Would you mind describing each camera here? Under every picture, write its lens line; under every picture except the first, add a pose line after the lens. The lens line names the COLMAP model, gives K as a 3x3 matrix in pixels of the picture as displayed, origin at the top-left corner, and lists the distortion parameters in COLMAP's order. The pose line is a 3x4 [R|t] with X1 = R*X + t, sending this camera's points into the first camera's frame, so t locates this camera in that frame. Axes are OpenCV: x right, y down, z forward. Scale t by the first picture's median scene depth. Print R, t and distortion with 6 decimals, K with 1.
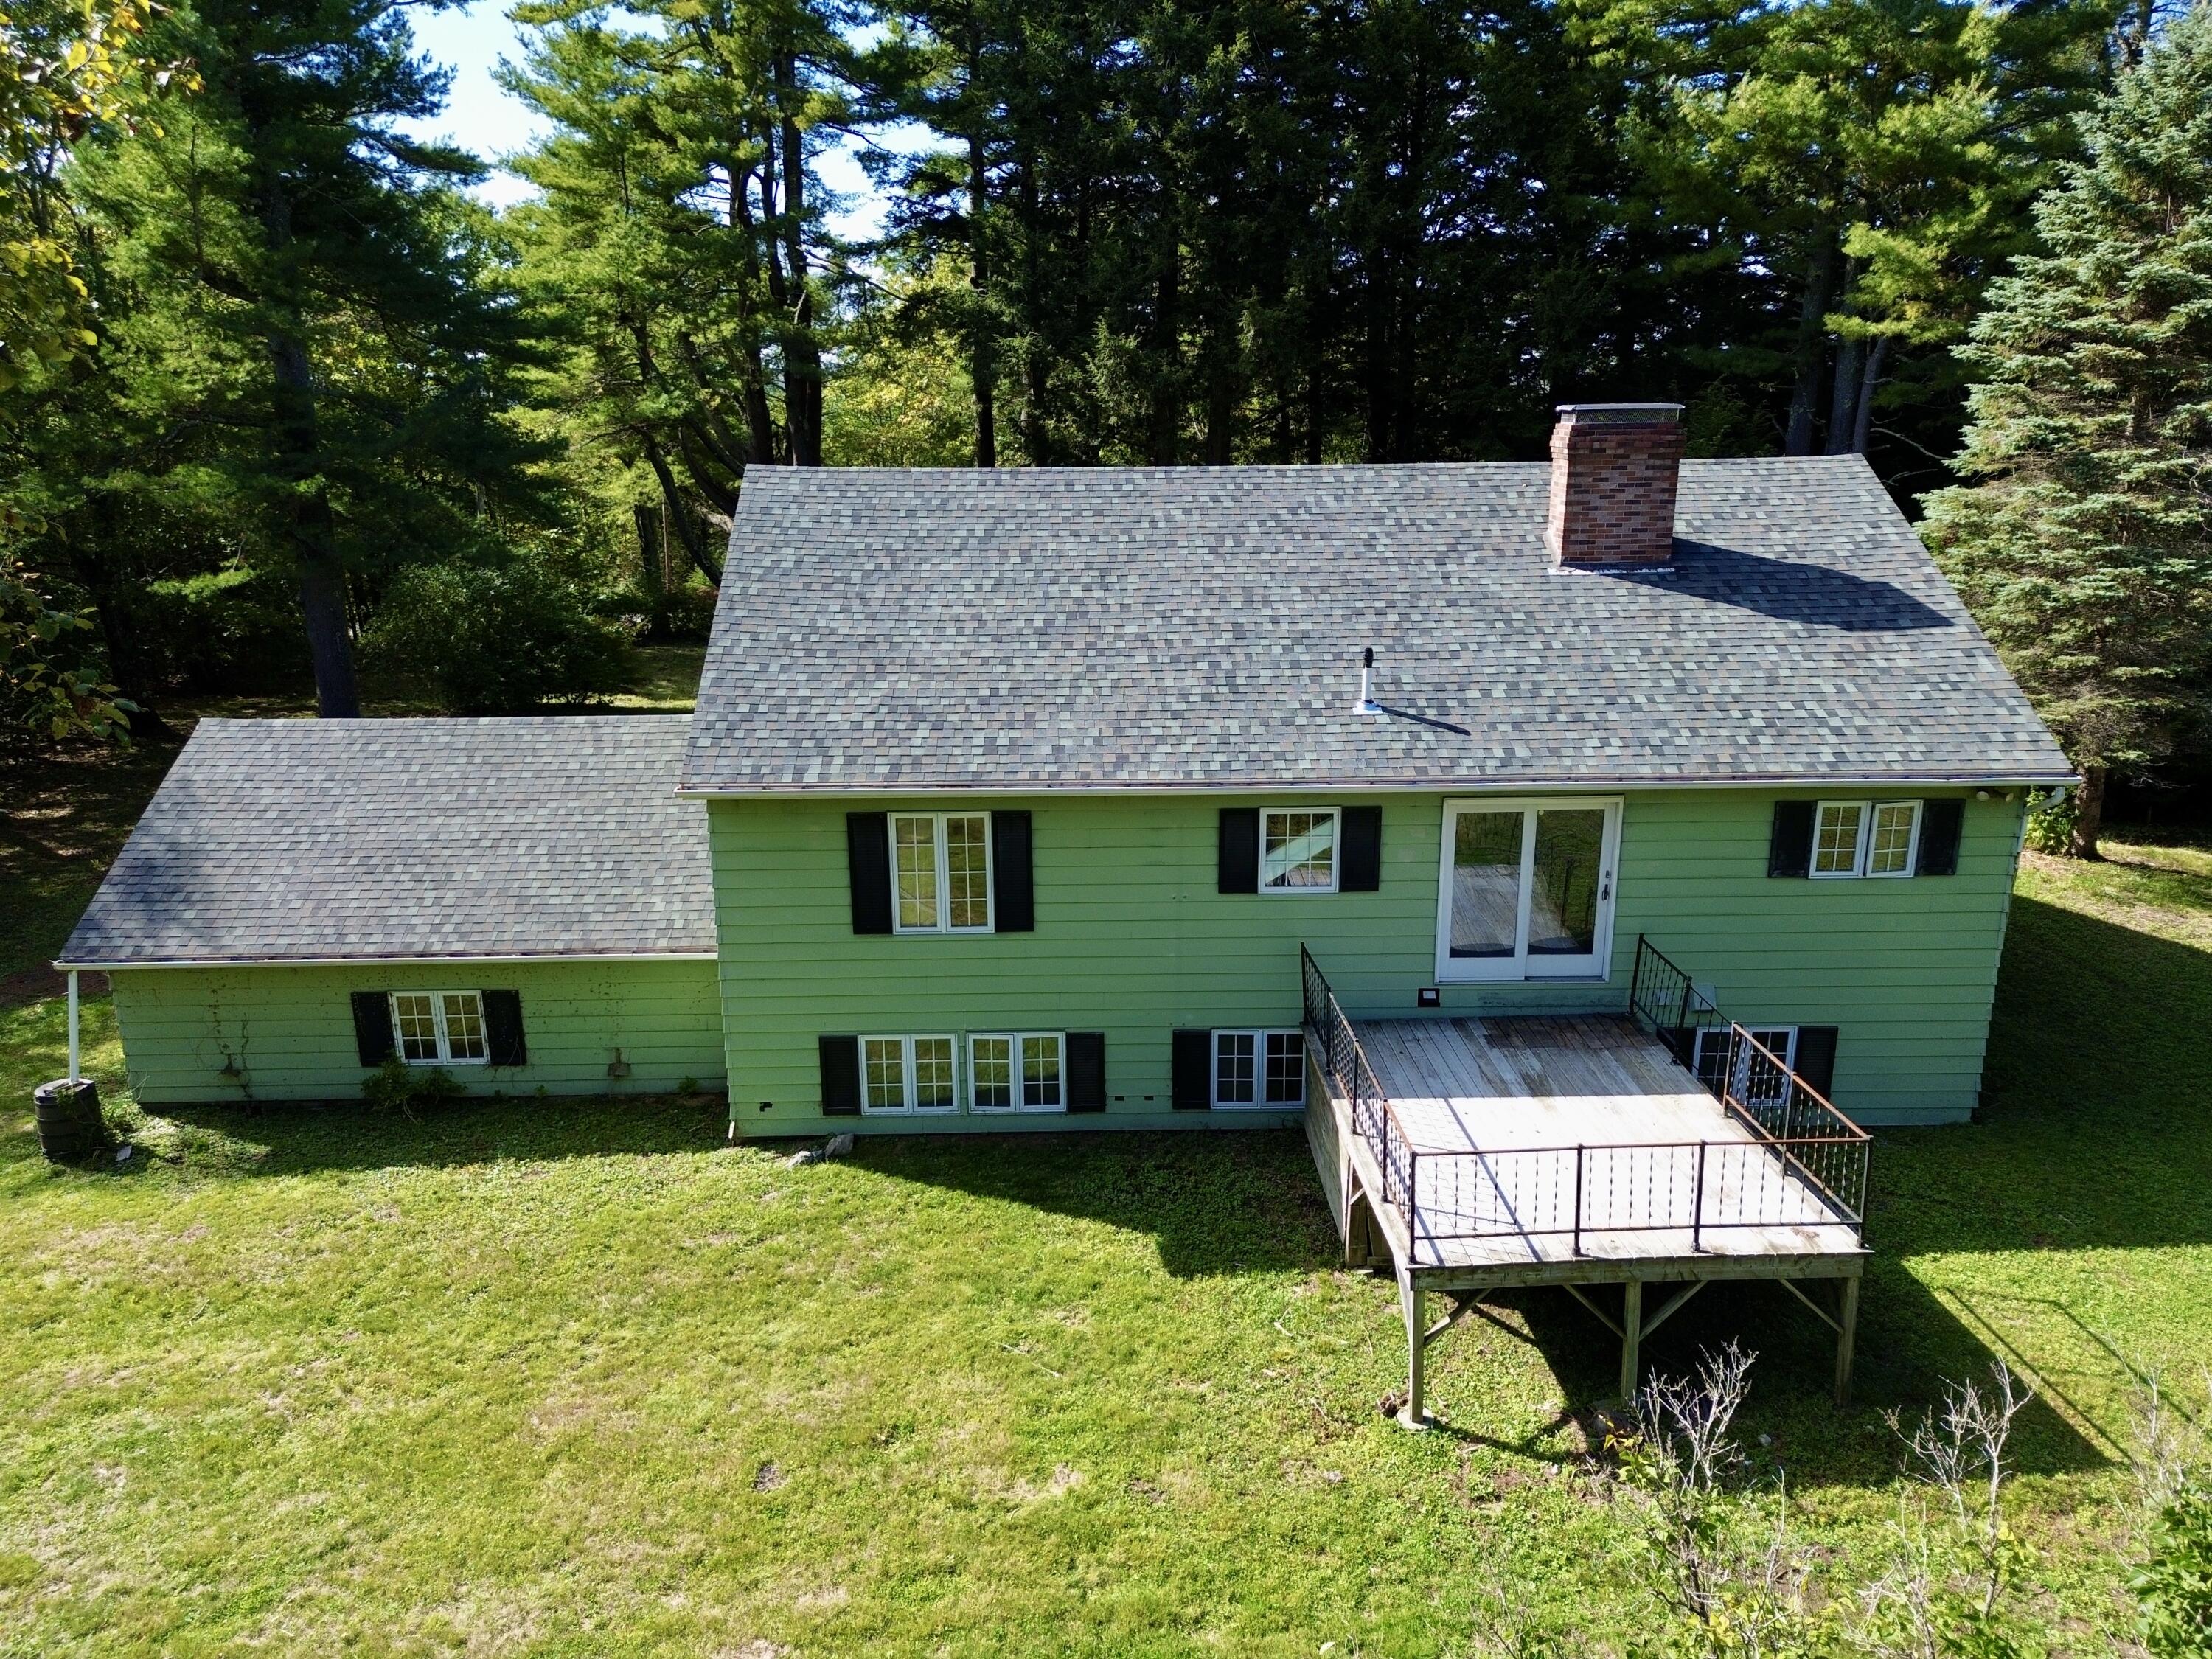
lens RADIAL K [[1533.9, 0, 1106.0], [0, 1533.9, 829.5], [0, 0, 1]] dist [0.082317, 0.000128]
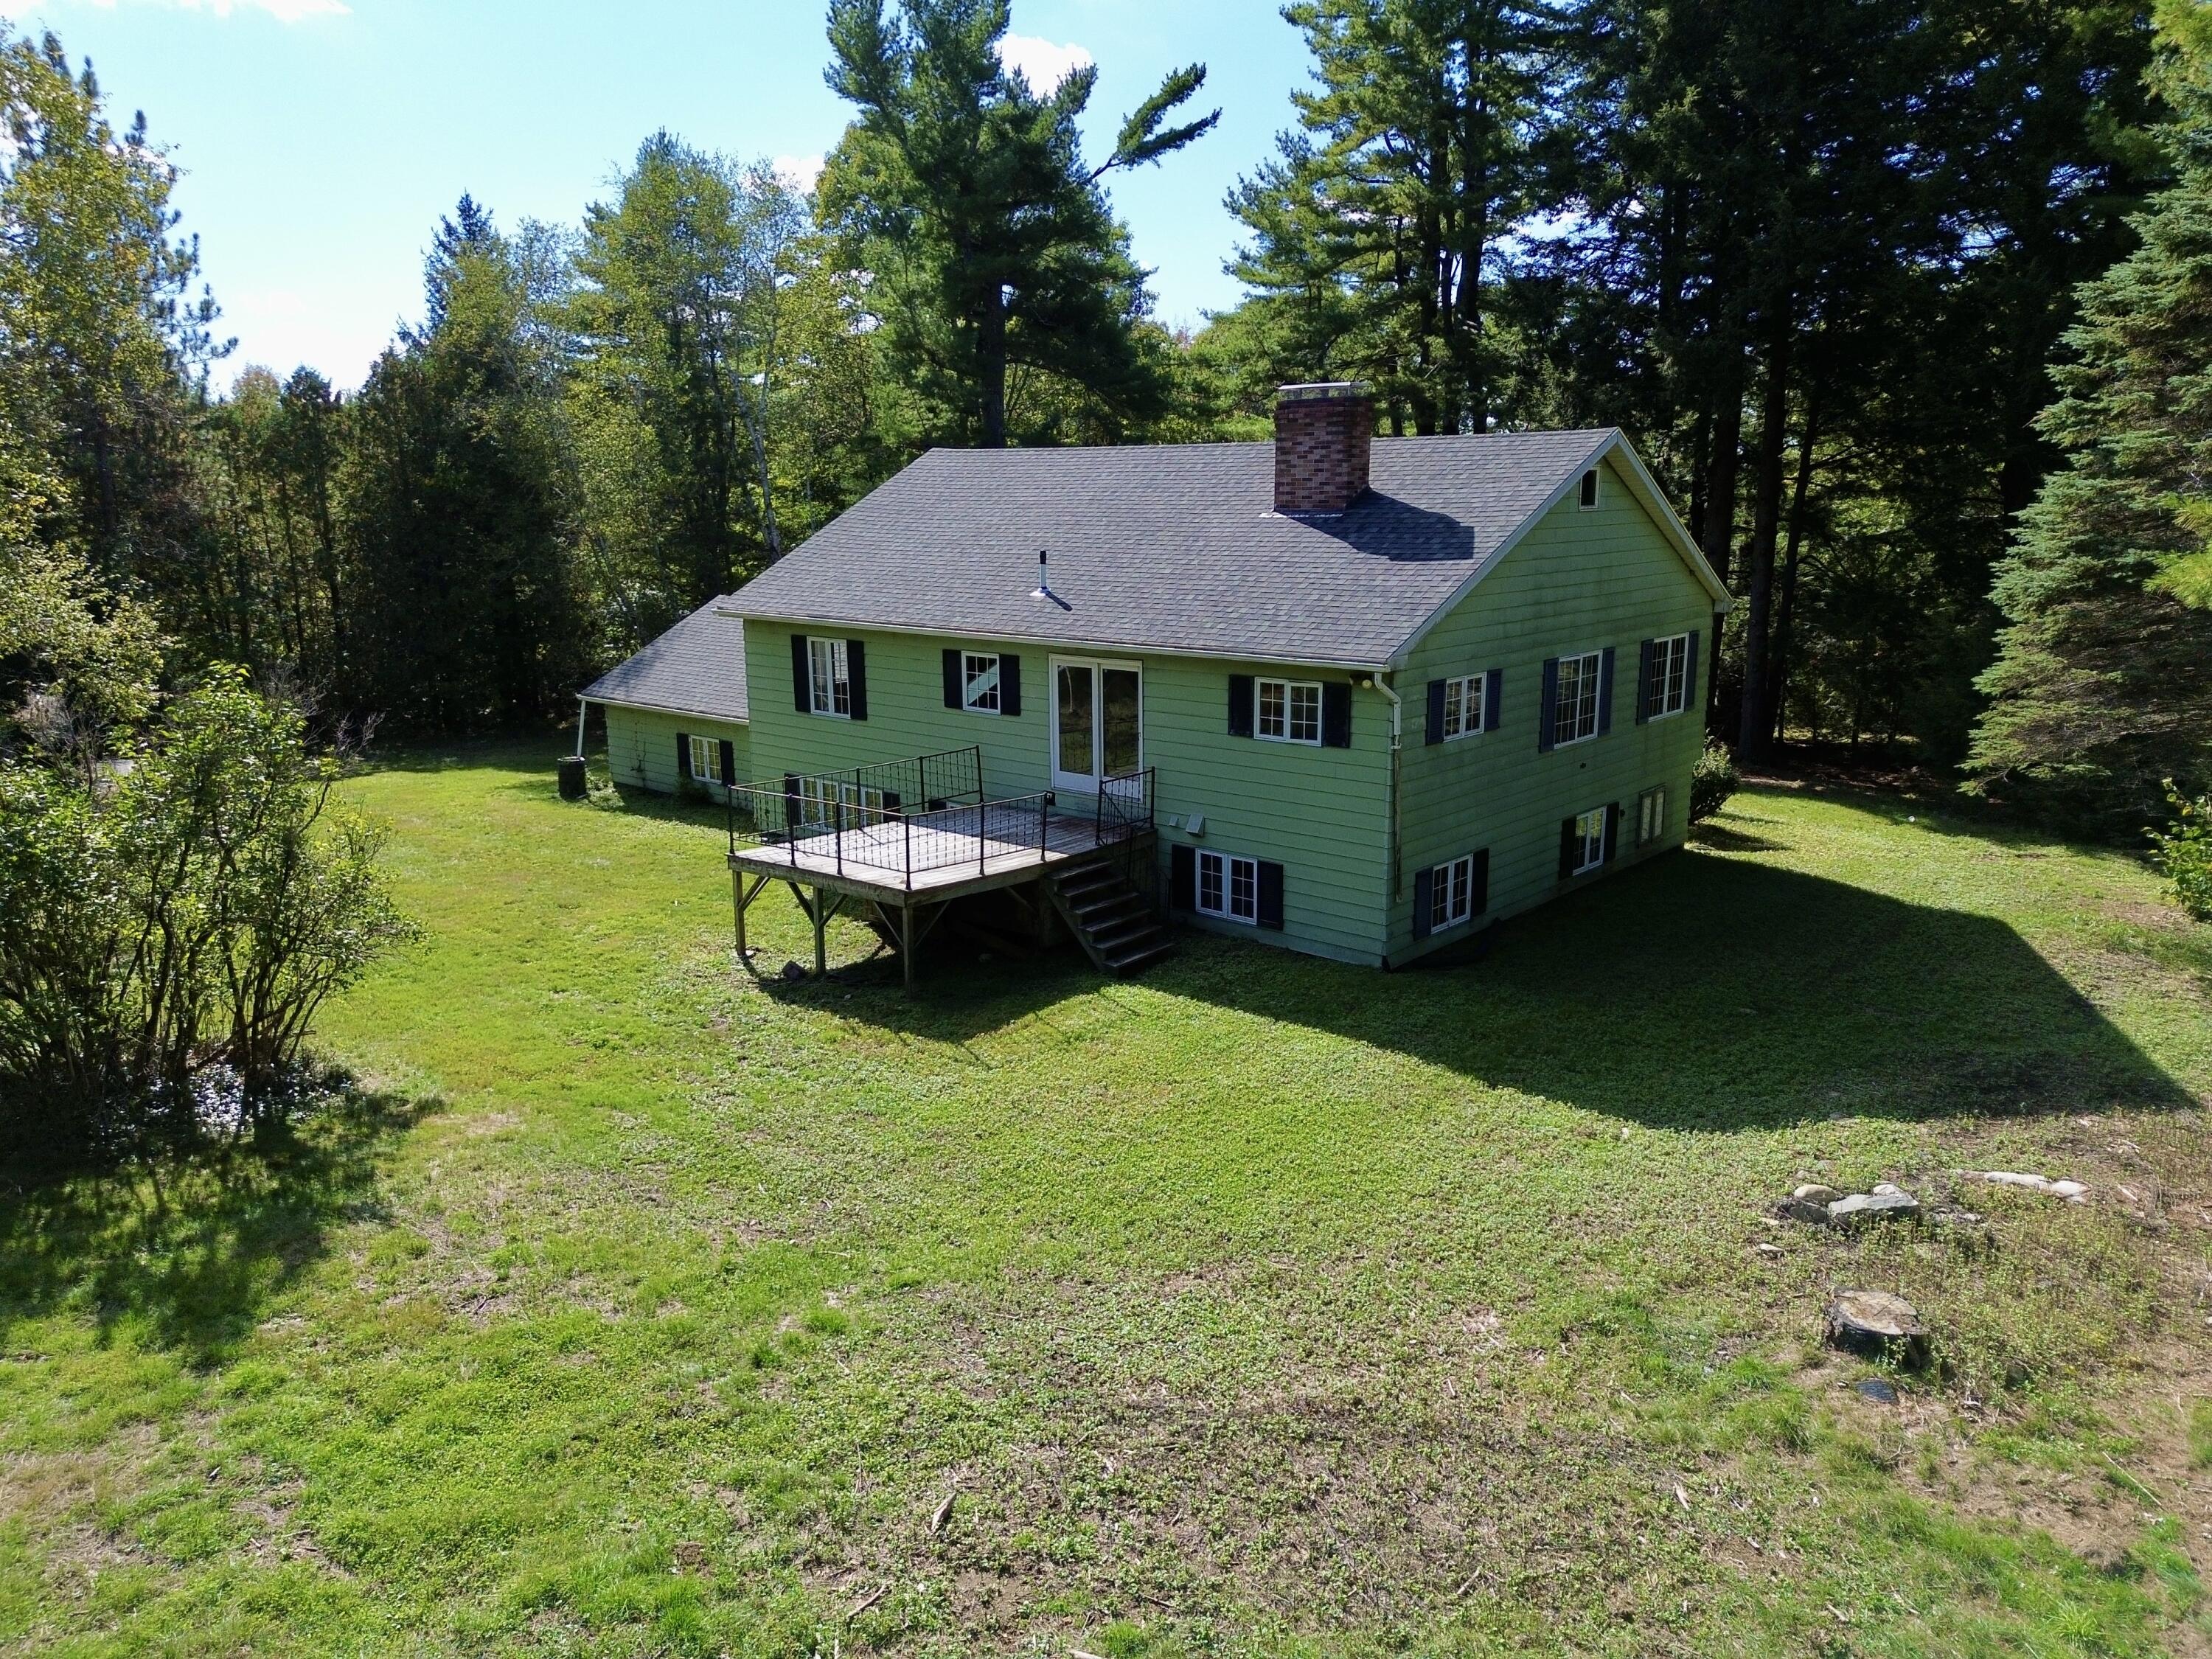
lens RADIAL K [[1533.9, 0, 1106.0], [0, 1533.9, 829.5], [0, 0, 1]] dist [0.082317, 0.000128]
pose [[0.732131, 0.144760, -0.665604, 1.217520], [-0.186202, 0.982471, 0.008861, 0.116723], [0.655220, 0.117450, 0.746252, -0.015299]]
